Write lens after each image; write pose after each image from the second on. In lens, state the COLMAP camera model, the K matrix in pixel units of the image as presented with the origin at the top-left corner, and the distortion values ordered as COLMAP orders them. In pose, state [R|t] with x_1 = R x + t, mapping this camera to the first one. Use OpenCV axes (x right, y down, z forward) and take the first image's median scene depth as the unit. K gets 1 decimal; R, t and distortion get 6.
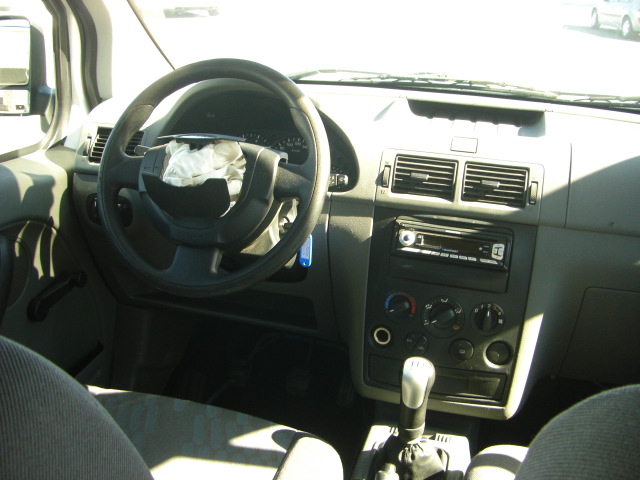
lens RADIAL K [[717.3, 0, 319.4], [0, 717.3, 227.2], [0, 0, 1]] dist [-0.222163, 0.310484]
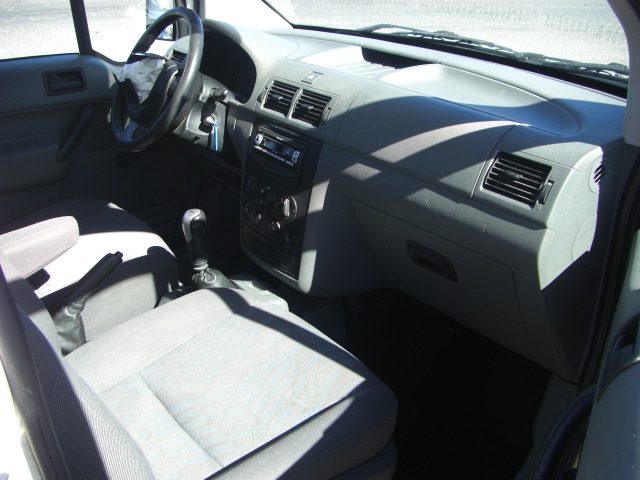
lens RADIAL K [[717.3, 0, 319.4], [0, 717.3, 227.2], [0, 0, 1]] dist [-0.222163, 0.310484]
pose [[0.783818, 0.213924, -0.582980, 1.064306], [-0.185082, 0.976601, 0.109521, 0.008208], [0.592768, 0.022055, 0.805071, -0.047416]]
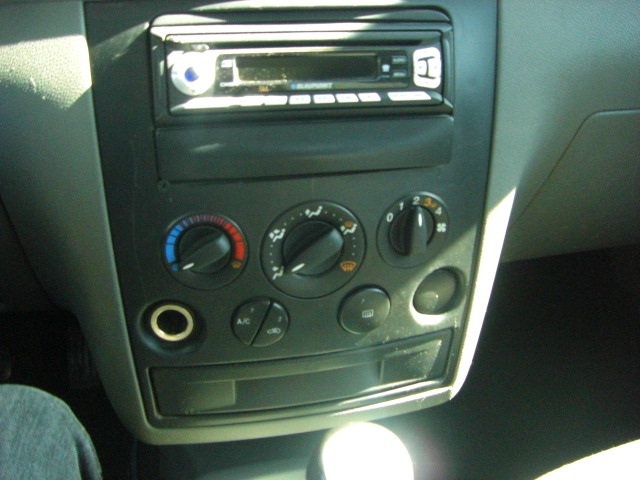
lens RADIAL K [[717.3, 0, 319.4], [0, 717.3, 227.2], [0, 0, 1]] dist [-0.222163, 0.310484]
pose [[0.883249, -0.257724, 0.391726, 0.017949], [0.155089, 0.948955, 0.274647, 0.000692], [-0.442513, -0.181829, 0.878134, 0.639857]]
